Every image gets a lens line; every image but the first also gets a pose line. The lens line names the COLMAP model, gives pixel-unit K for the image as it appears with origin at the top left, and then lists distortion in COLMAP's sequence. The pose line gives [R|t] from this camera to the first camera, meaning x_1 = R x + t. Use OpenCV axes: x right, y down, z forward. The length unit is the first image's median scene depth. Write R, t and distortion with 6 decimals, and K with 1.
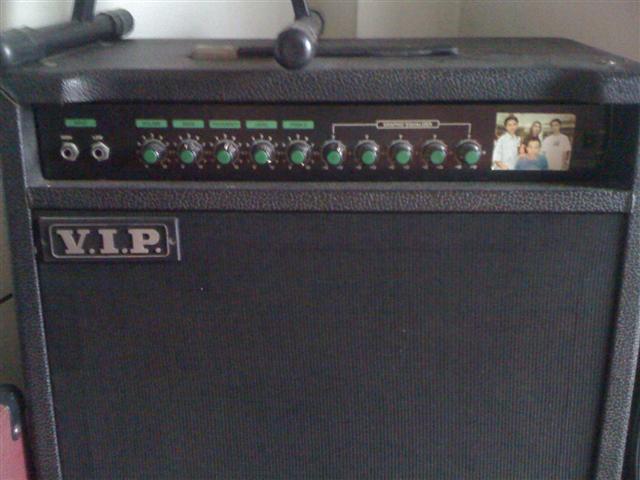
lens RADIAL K [[676.8, 0, 306.7], [0, 676.8, 244.1], [0, 0, 1]] dist [0.169255, -0.540016]
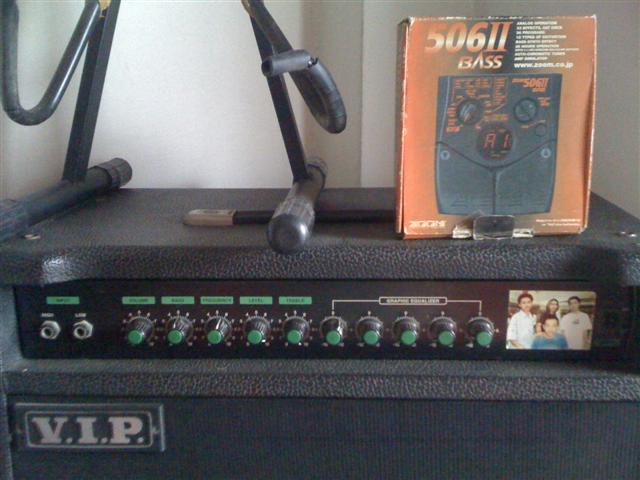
lens RADIAL K [[676.8, 0, 306.7], [0, 676.8, 244.1], [0, 0, 1]] dist [0.169255, -0.540016]
pose [[0.999785, -0.001503, -0.020662, 0.022574], [-0.000999, 0.992707, -0.120545, -0.140215], [0.020693, 0.120540, 0.992493, 0.067850]]
